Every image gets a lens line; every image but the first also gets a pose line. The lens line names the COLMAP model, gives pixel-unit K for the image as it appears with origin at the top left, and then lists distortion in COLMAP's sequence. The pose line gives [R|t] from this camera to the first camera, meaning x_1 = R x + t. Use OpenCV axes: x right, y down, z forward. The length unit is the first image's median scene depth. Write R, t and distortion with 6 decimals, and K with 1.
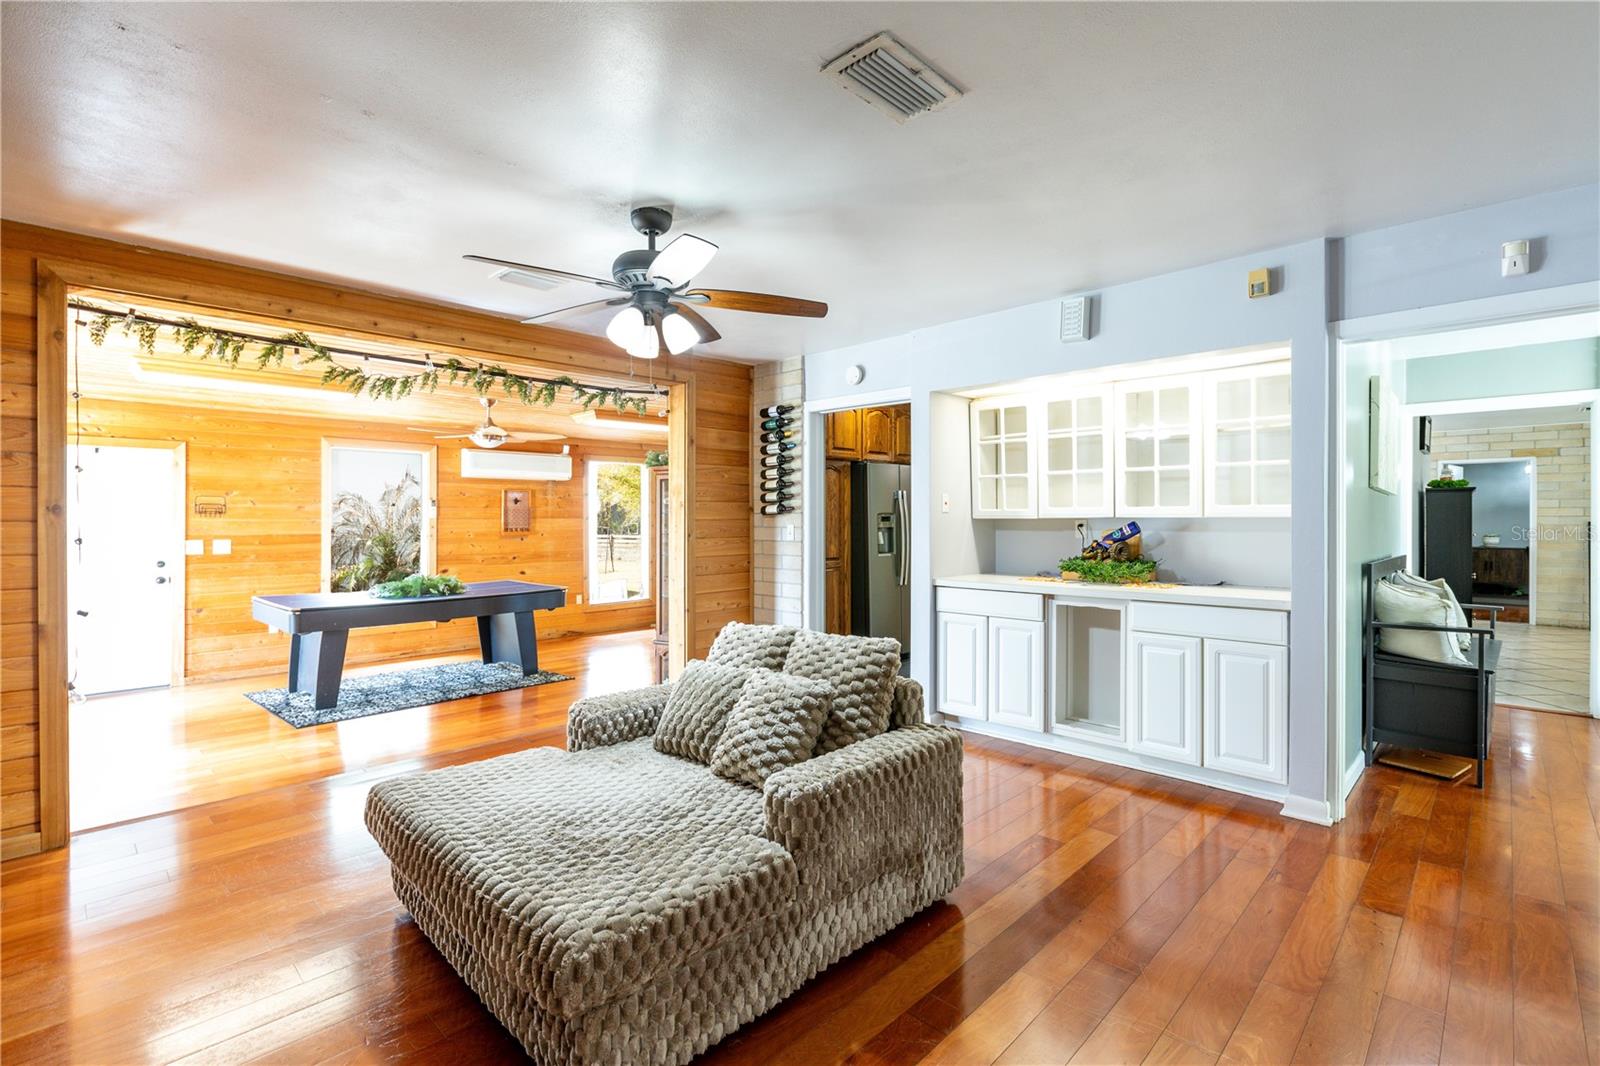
lens RADIAL K [[747.0, 0, 795.8], [0, 747.0, 525.6], [0, 0, 1]] dist [-0.002093, 0.000204]
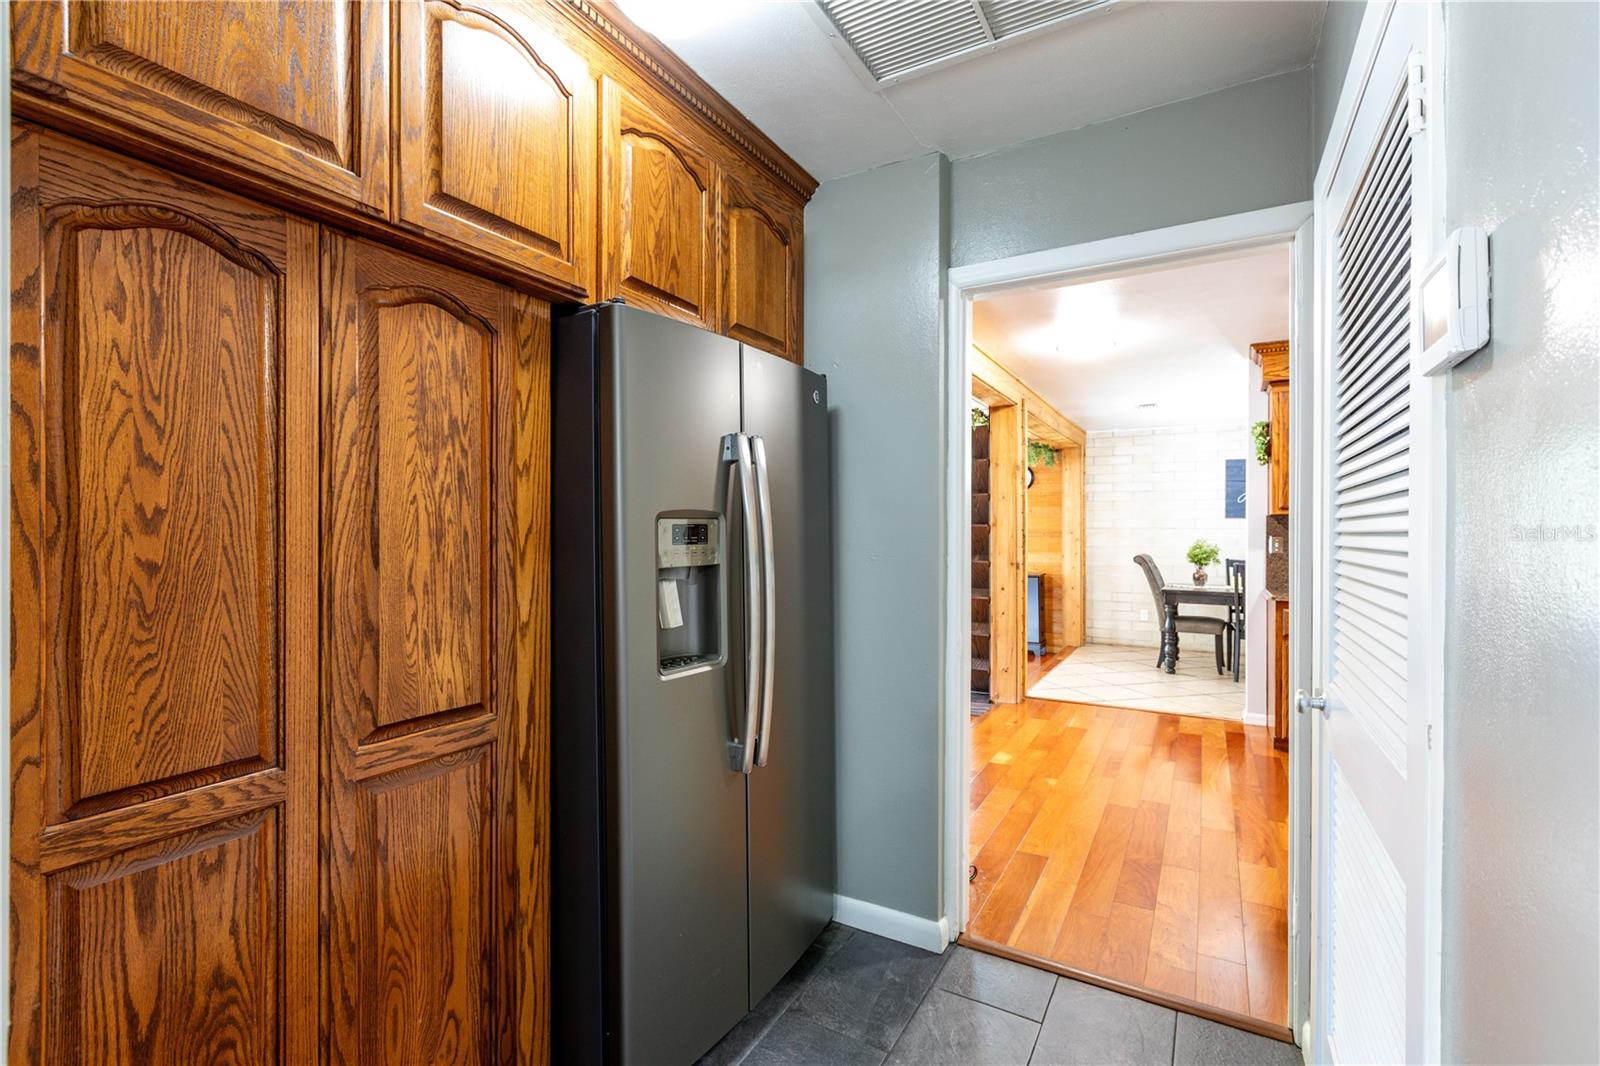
lens RADIAL K [[718.8, 0, 800.5], [0, 718.8, 536.6], [0, 0, 1]] dist [0.002370, -0.000636]
pose [[0.970926, 0.001561, 0.239373, 0.096780], [-0.001074, 0.999997, -0.002163, -0.007424], [-0.239376, 0.001843, 0.970925, 0.739937]]
